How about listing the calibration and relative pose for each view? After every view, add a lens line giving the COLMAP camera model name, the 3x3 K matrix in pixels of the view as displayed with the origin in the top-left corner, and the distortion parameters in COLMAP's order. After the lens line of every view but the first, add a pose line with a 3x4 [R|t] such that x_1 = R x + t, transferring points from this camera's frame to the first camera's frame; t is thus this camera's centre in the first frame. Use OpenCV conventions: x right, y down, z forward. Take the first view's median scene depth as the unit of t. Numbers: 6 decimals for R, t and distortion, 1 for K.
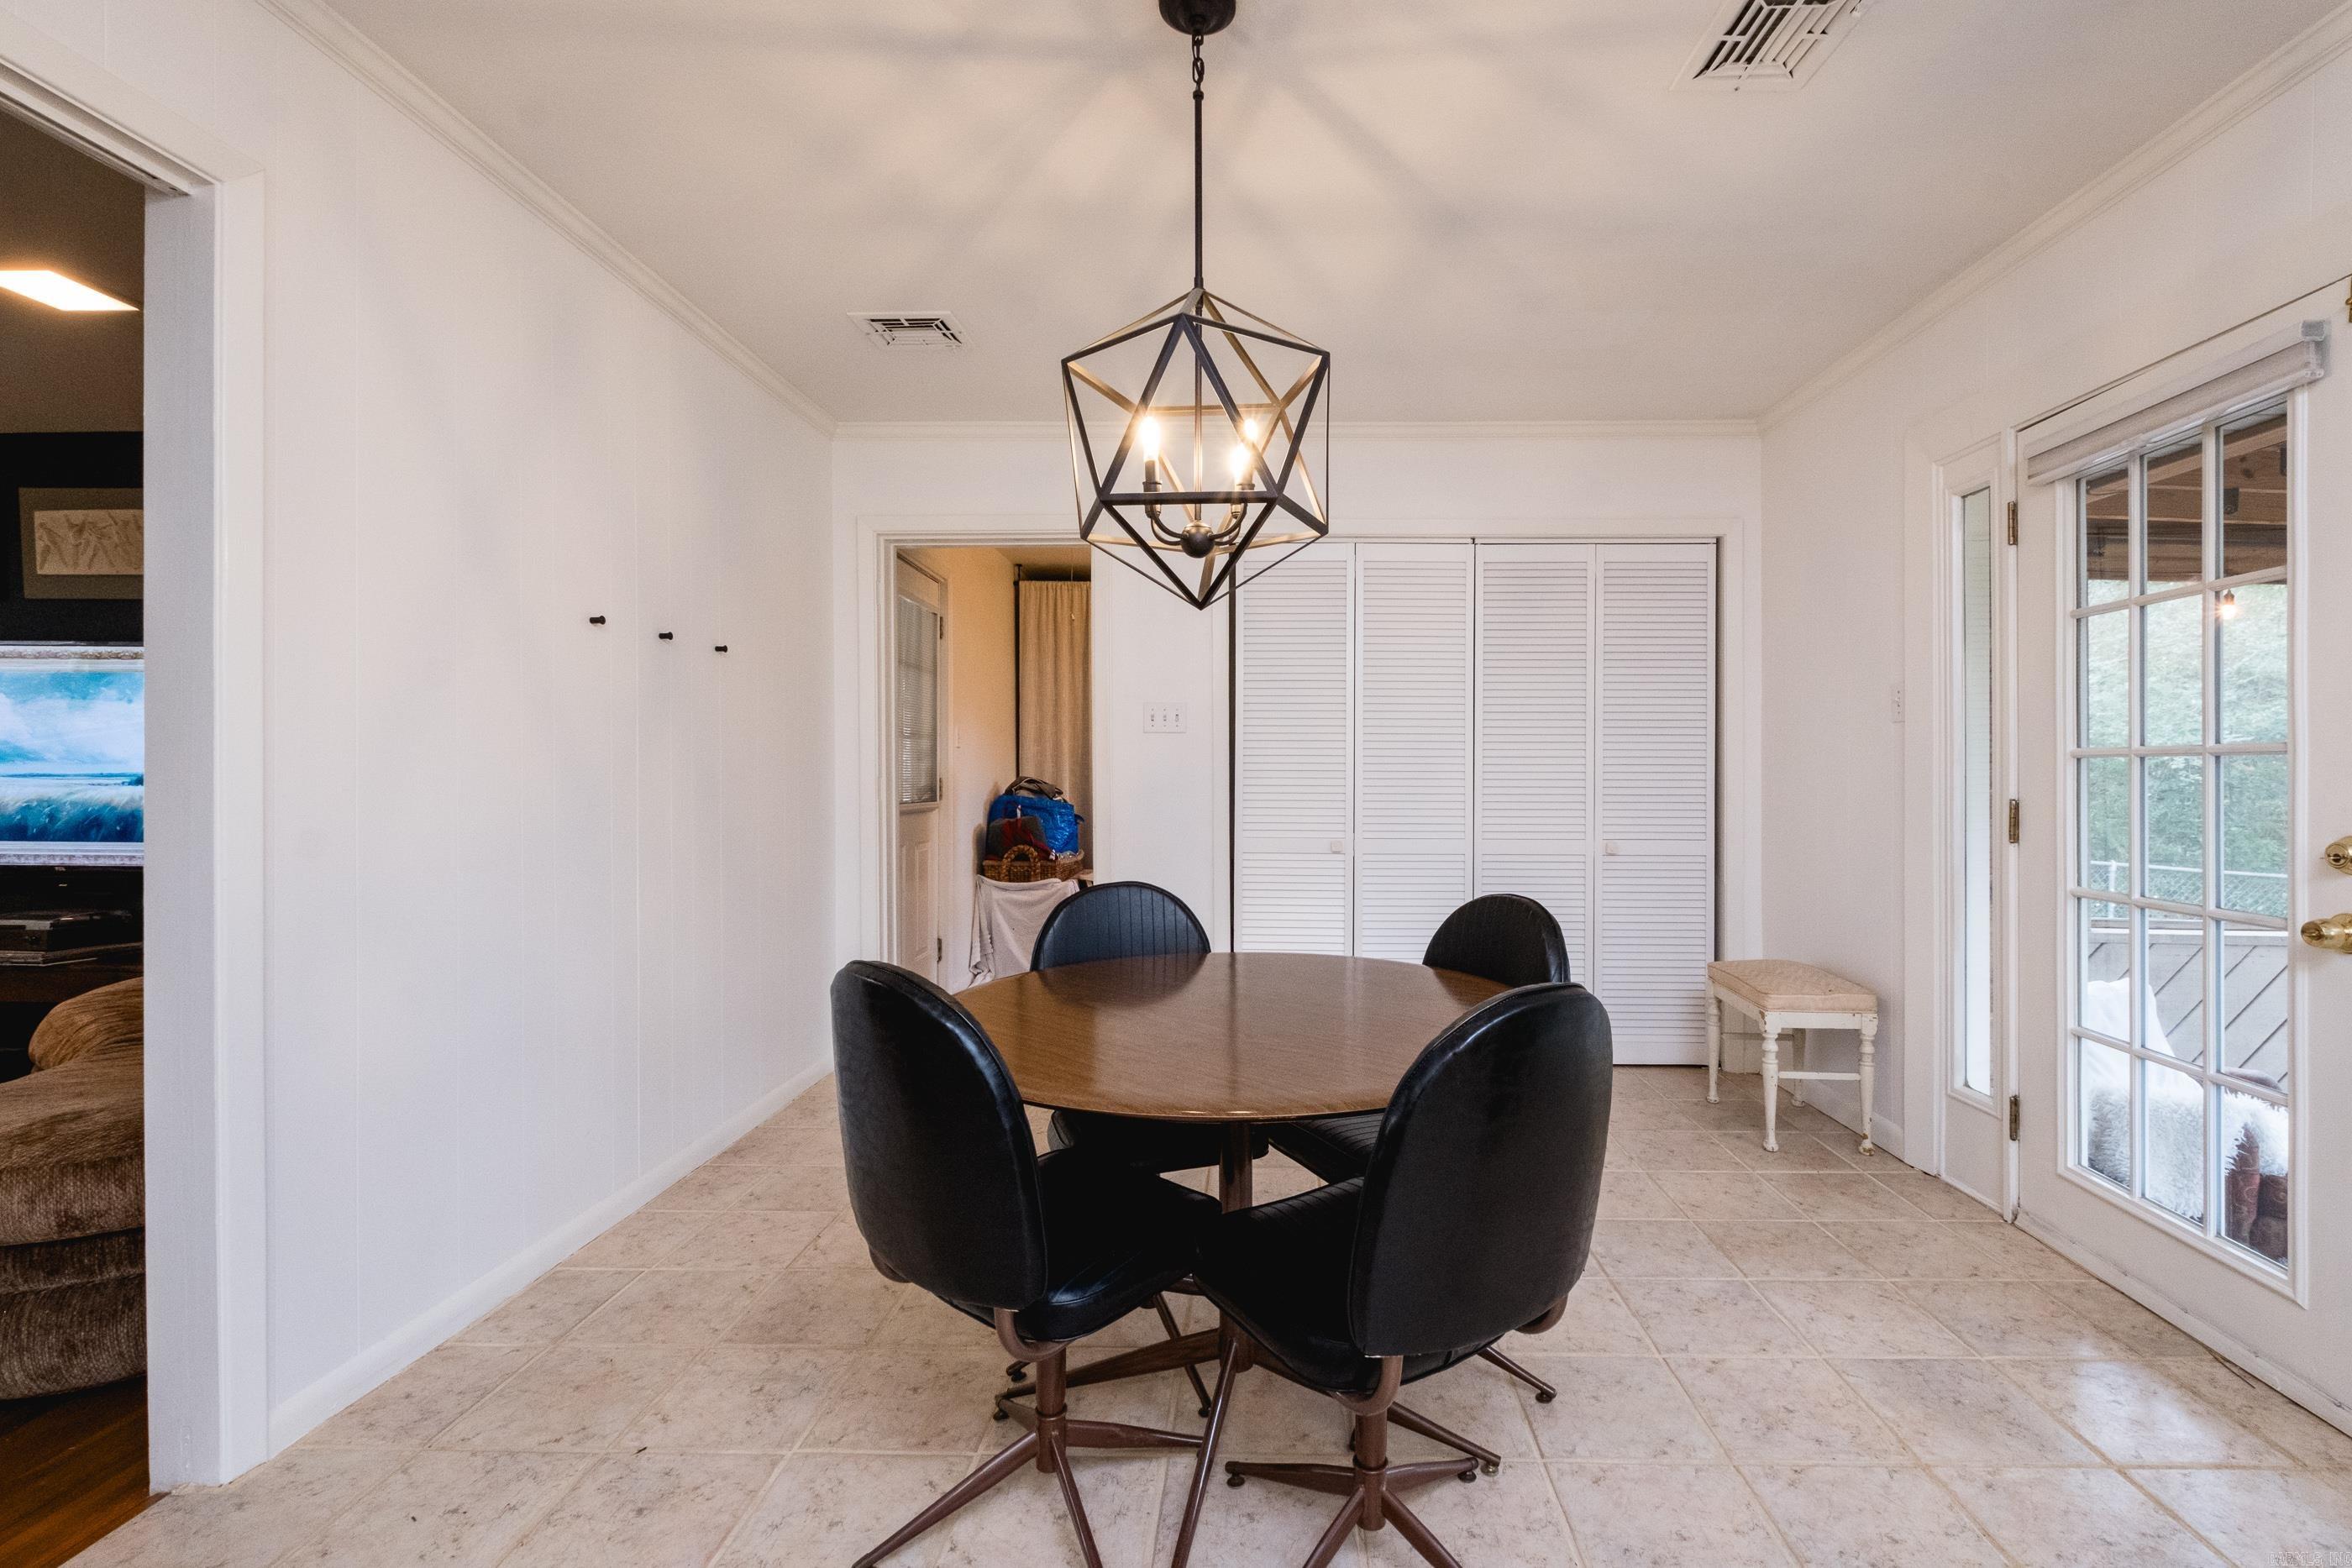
lens RADIAL K [[1033.0, 0, 1251.8], [0, 1033.0, 778.4], [0, 0, 1]] dist [0.006447, -0.004950]
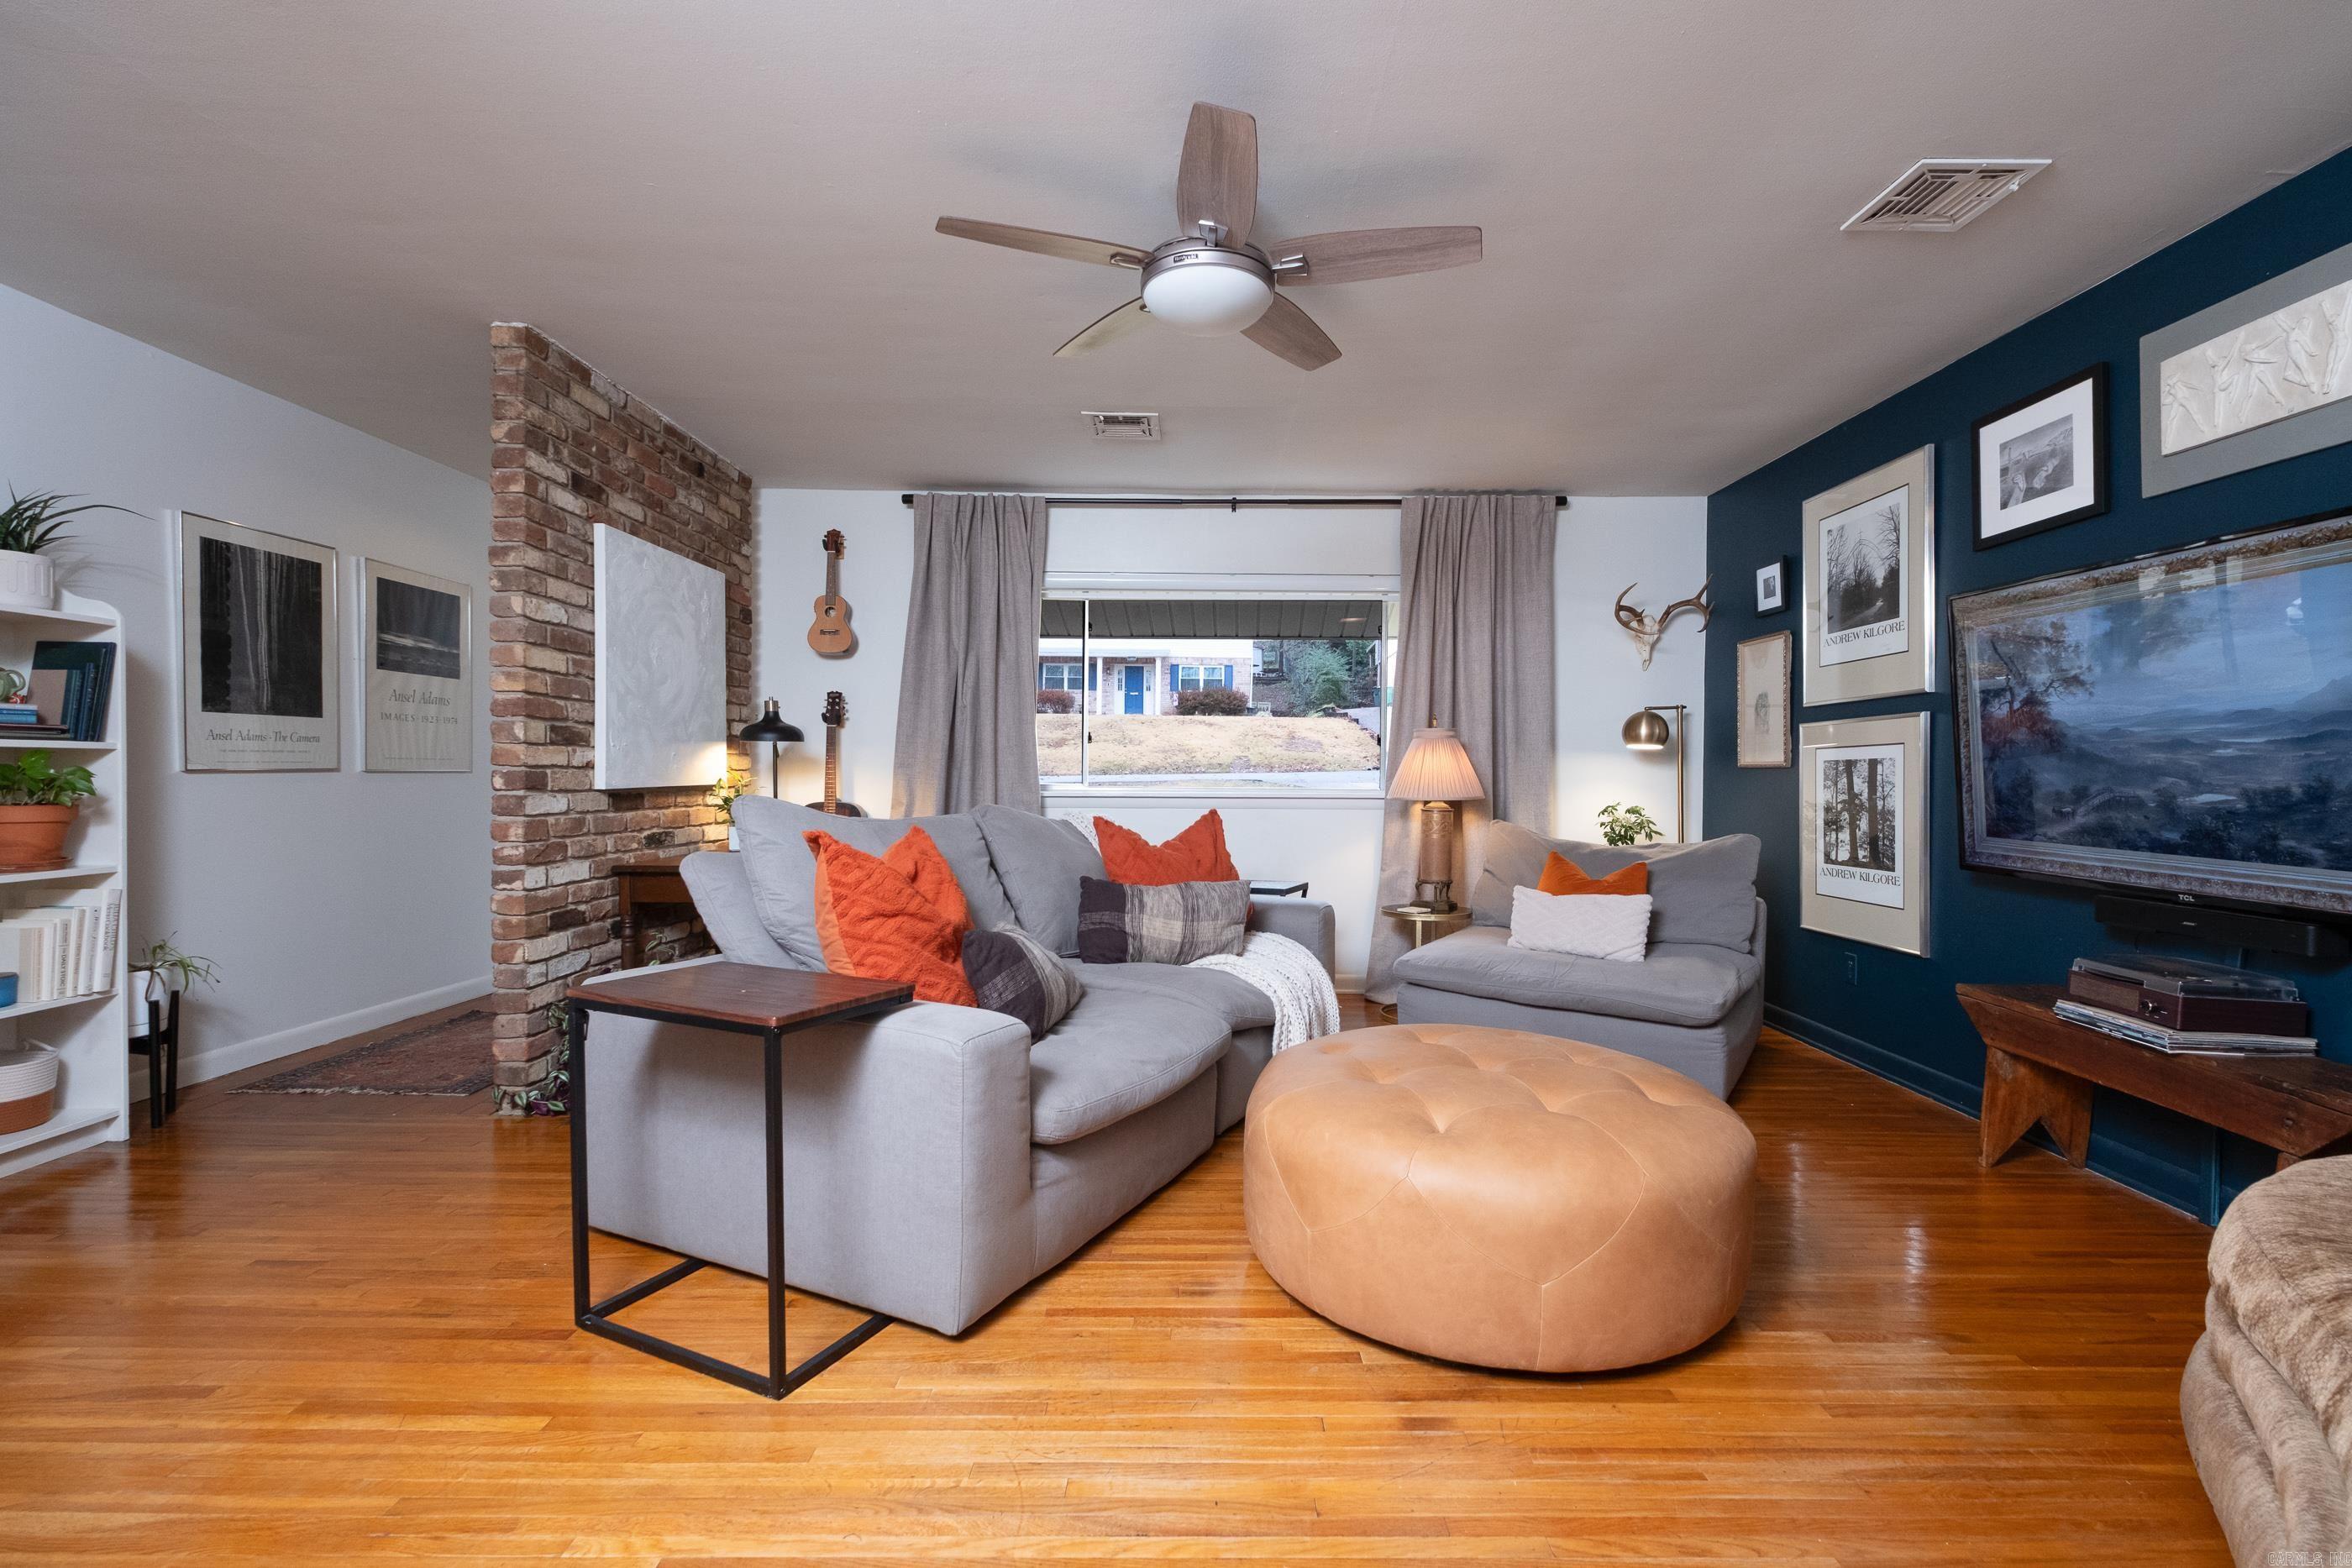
lens RADIAL K [[1033.0, 0, 1192.8], [0, 1033.0, 785.1], [0, 0, 1]] dist [0.006447, -0.004950]
pose [[0.006183, 0.014333, -0.999878, -0.806092], [-0.015129, 0.999784, 0.014238, 0.026903], [0.999866, 0.015039, 0.006399, 0.584698]]
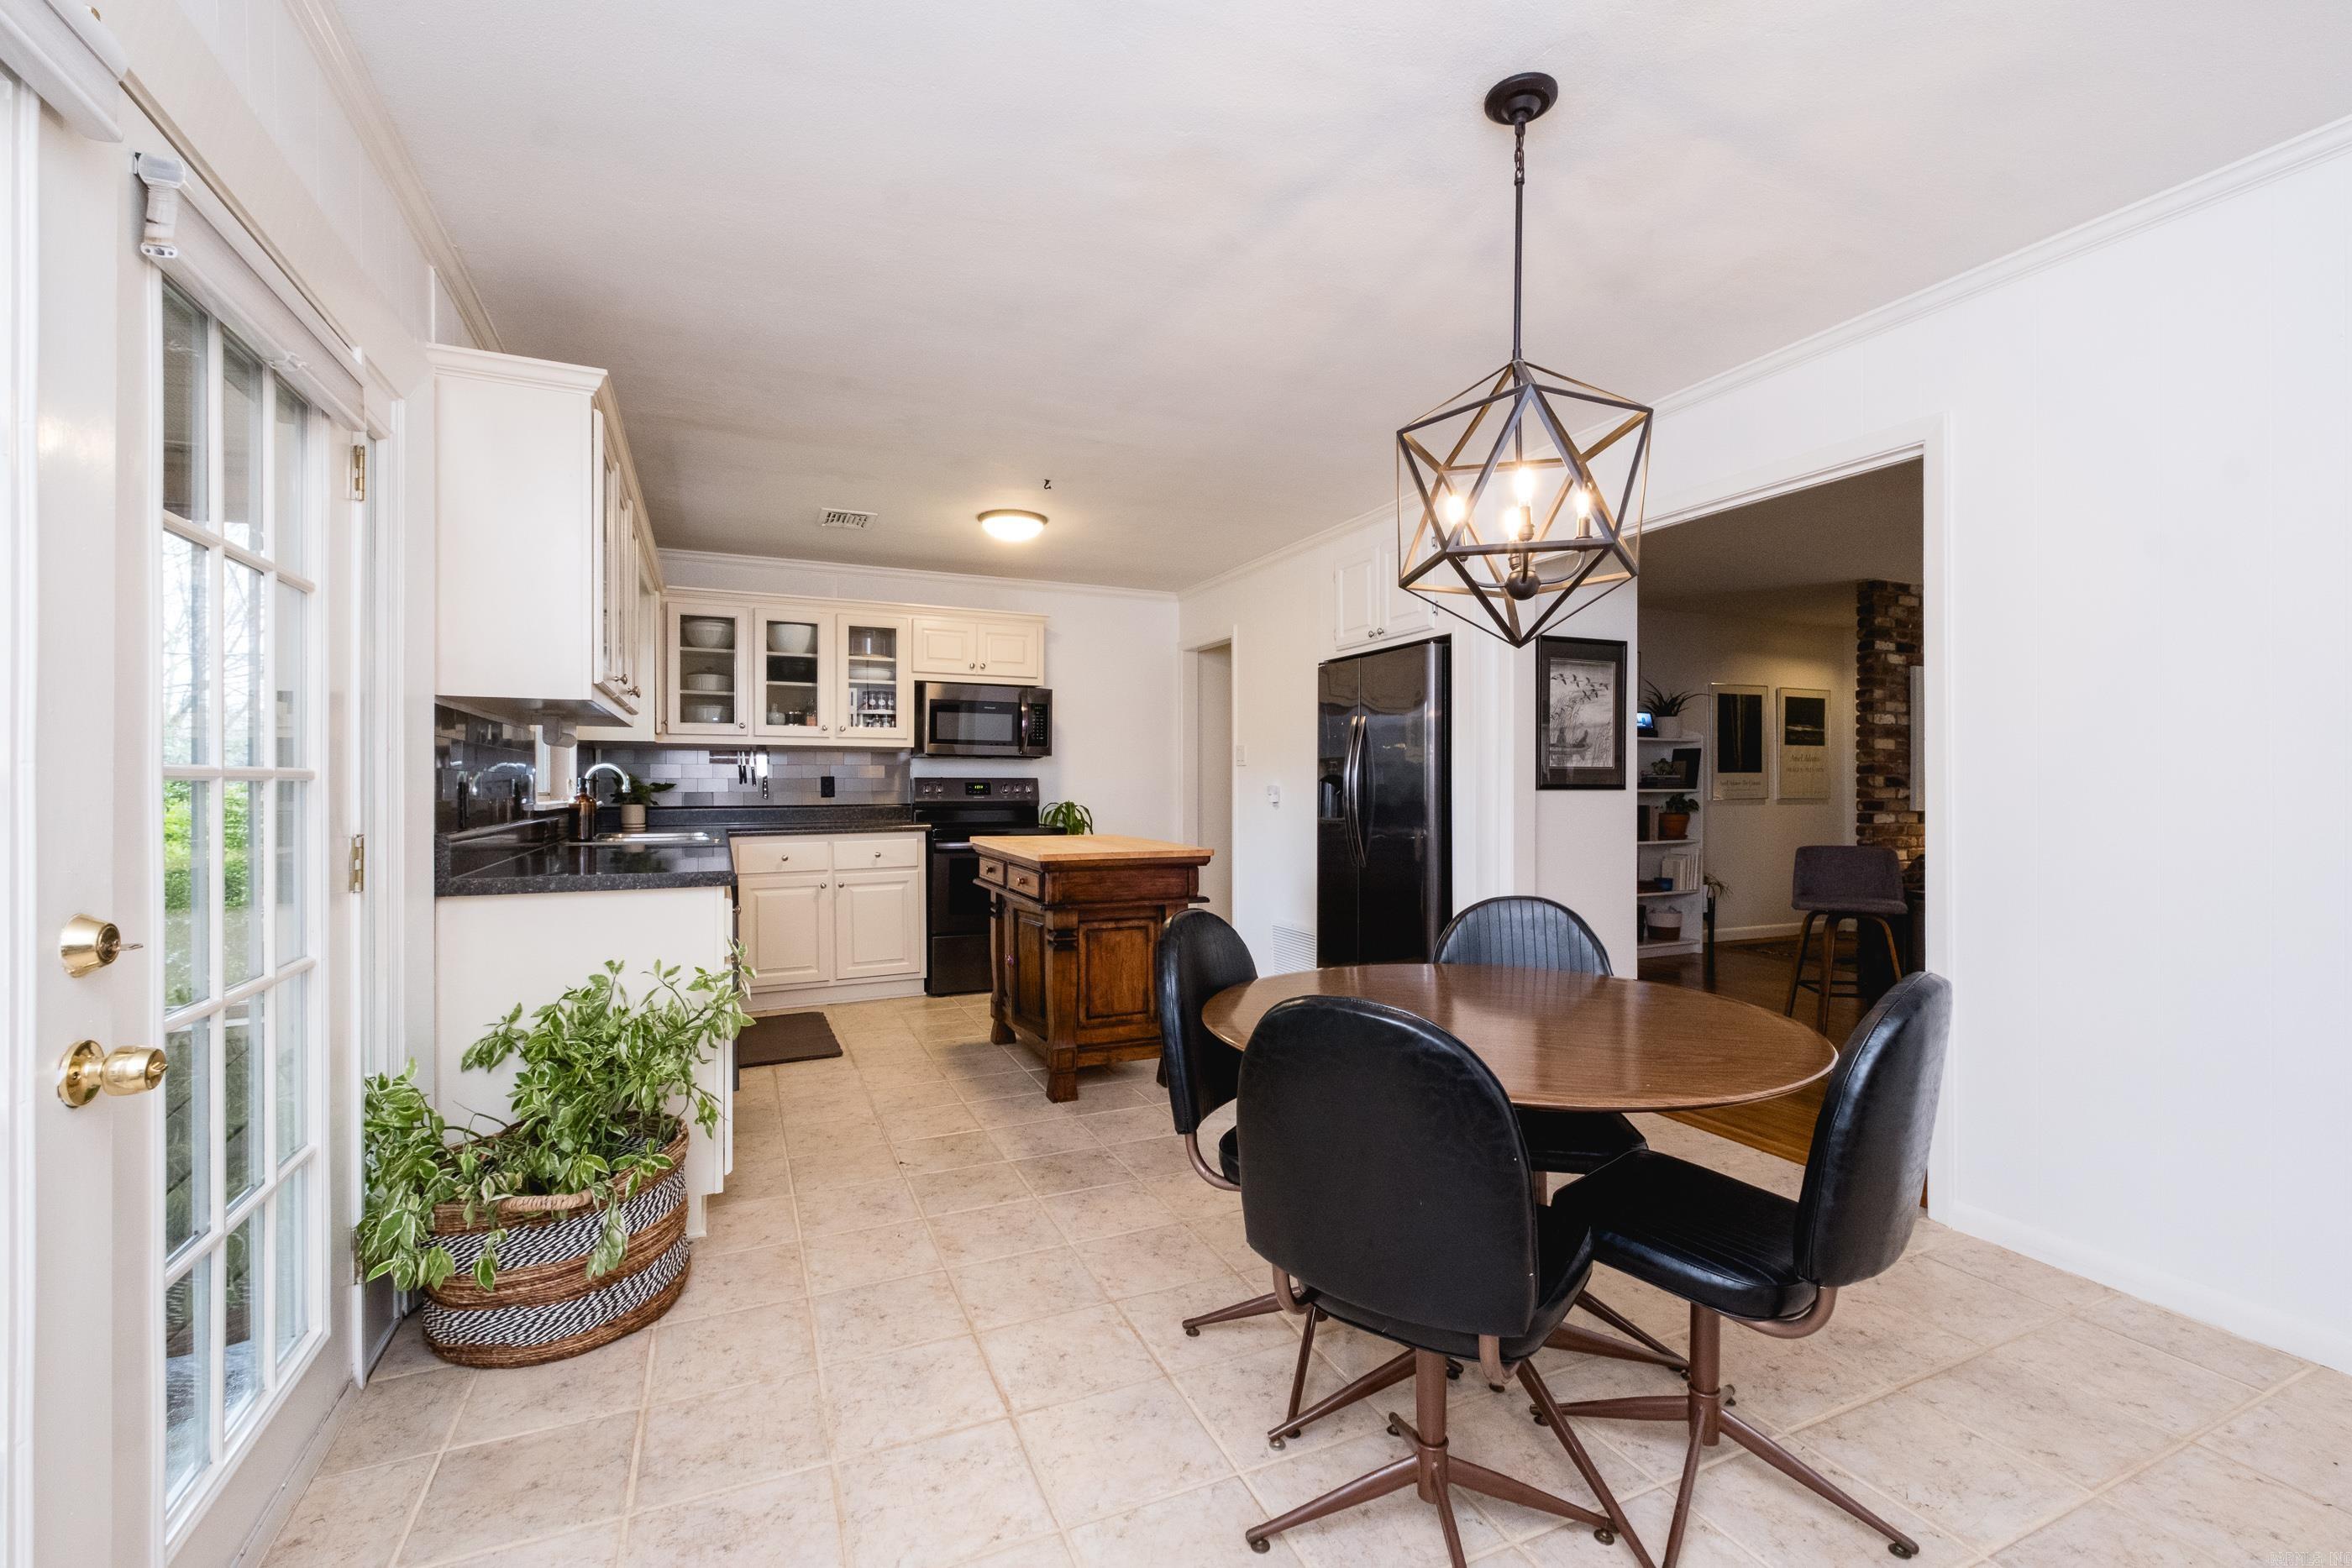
lens RADIAL K [[995.6, 0, 1195.9], [0, 995.6, 782.5], [0, 0, 1]] dist [0.007969, -0.000061]
pose [[-0.902809, 0.002105, -0.430037, 0.488594], [-0.000878, 0.999977, 0.006738, -0.022256], [0.430042, 0.006461, -0.902786, 1.277115]]
